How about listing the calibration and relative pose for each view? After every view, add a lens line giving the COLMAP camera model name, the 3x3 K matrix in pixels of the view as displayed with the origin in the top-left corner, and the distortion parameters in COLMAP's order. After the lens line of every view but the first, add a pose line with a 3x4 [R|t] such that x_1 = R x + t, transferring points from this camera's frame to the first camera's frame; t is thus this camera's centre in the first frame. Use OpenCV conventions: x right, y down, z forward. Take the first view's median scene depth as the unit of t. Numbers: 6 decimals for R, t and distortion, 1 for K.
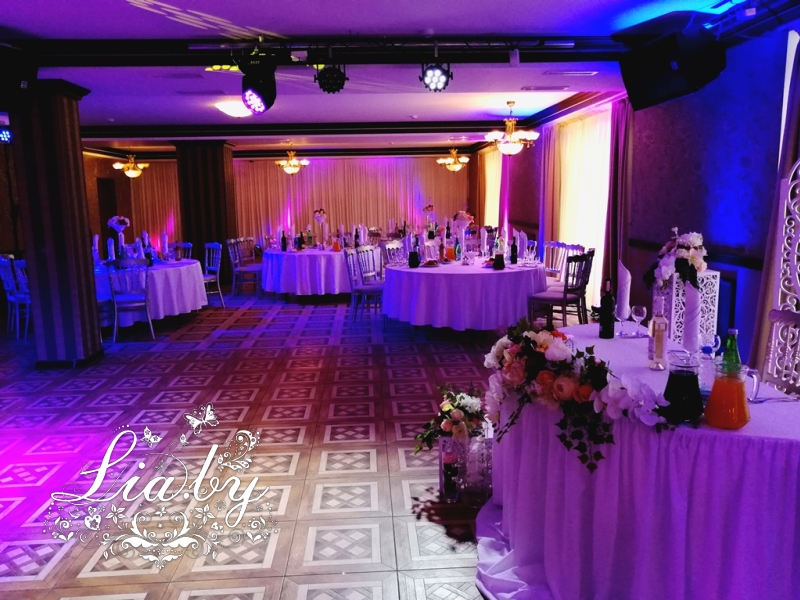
lens RADIAL K [[650.8, 0, 398.7], [0, 650.8, 298.0], [0, 0, 1]] dist [-0.018731, 0.047188]
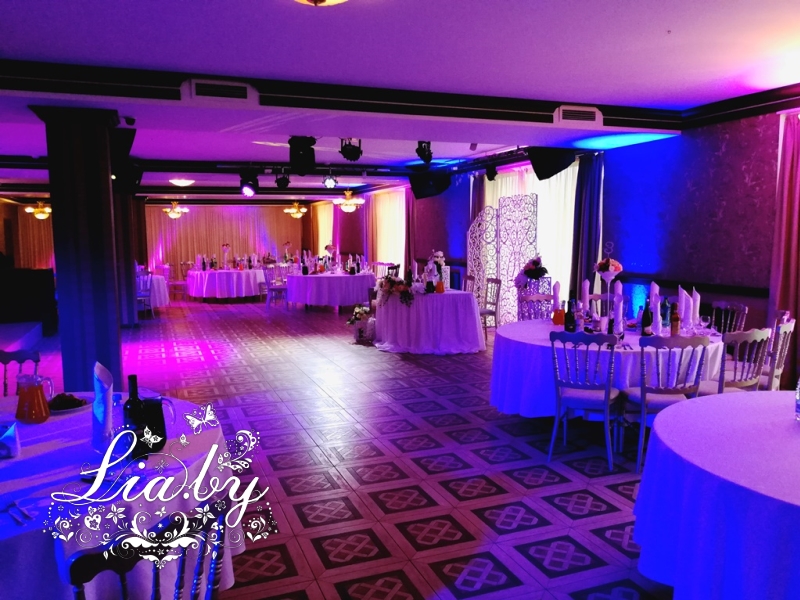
lens RADIAL K [[650.8, 0, 406.4], [0, 650.8, 310.4], [0, 0, 1]] dist [-0.018731, 0.047188]
pose [[0.948335, -0.028425, 0.315996, -0.359711], [0.041356, 0.998556, -0.034289, 0.158113], [-0.314565, 0.045586, 0.948141, -1.016023]]
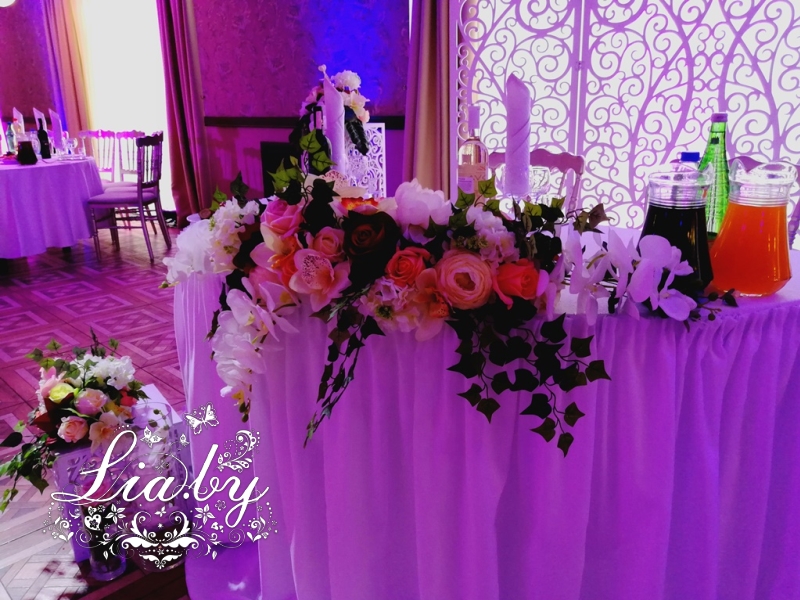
lens RADIAL K [[650.8, 0, 402.2], [0, 650.8, 298.1], [0, 0, 1]] dist [-0.018731, 0.047188]
pose [[0.743881, -0.185678, 0.642001, -0.018400], [0.107879, 0.981393, 0.158837, 0.031460], [-0.659548, -0.048897, 0.750070, 0.283949]]
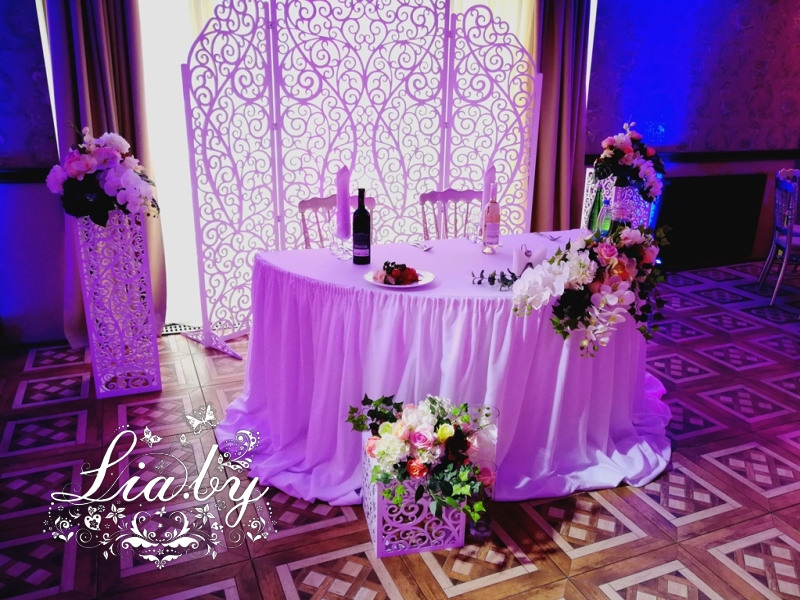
lens RADIAL K [[650.8, 0, 403.9], [0, 650.8, 298.2], [0, 0, 1]] dist [-0.018731, 0.047188]
pose [[-0.346975, -0.277035, 0.896025, -0.253163], [0.131890, 0.931471, 0.339067, -0.096113], [-0.928555, 0.235825, -0.286659, 0.692525]]
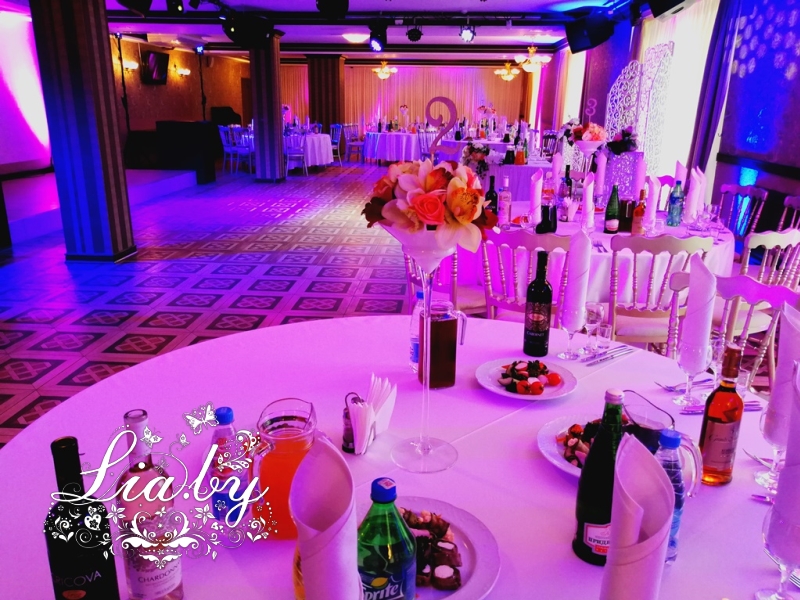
lens RADIAL K [[650.8, 0, 404.9], [0, 650.8, 301.8], [0, 0, 1]] dist [-0.018731, 0.047188]
pose [[0.992930, 0.064823, -0.099440, 0.103820], [-0.049769, 0.987879, 0.147031, 0.159228], [0.107766, -0.141043, 0.984121, -0.943094]]
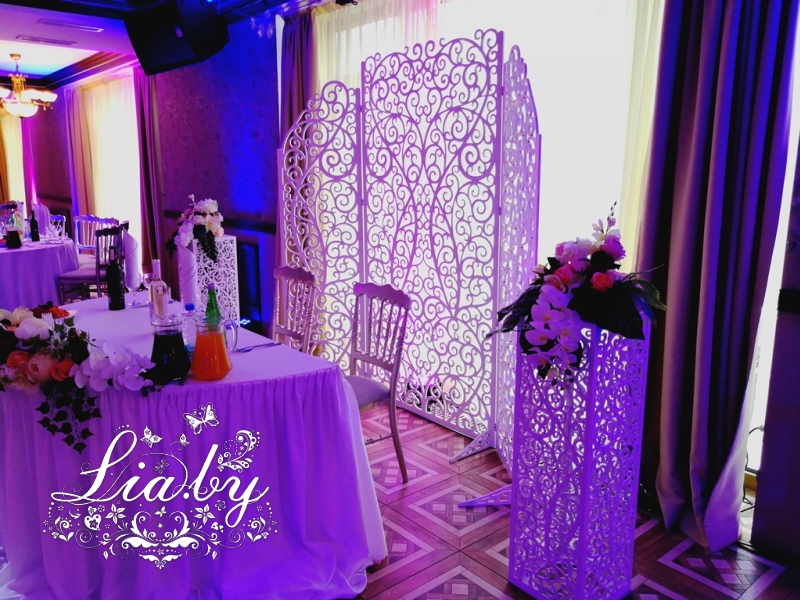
lens RADIAL K [[650.8, 0, 398.8], [0, 650.8, 300.1], [0, 0, 1]] dist [-0.018731, 0.047188]
pose [[0.798938, -0.100784, 0.592908, 0.050881], [0.078082, 0.994897, 0.063900, 0.011317], [-0.596323, -0.004756, 0.802731, -0.002071]]
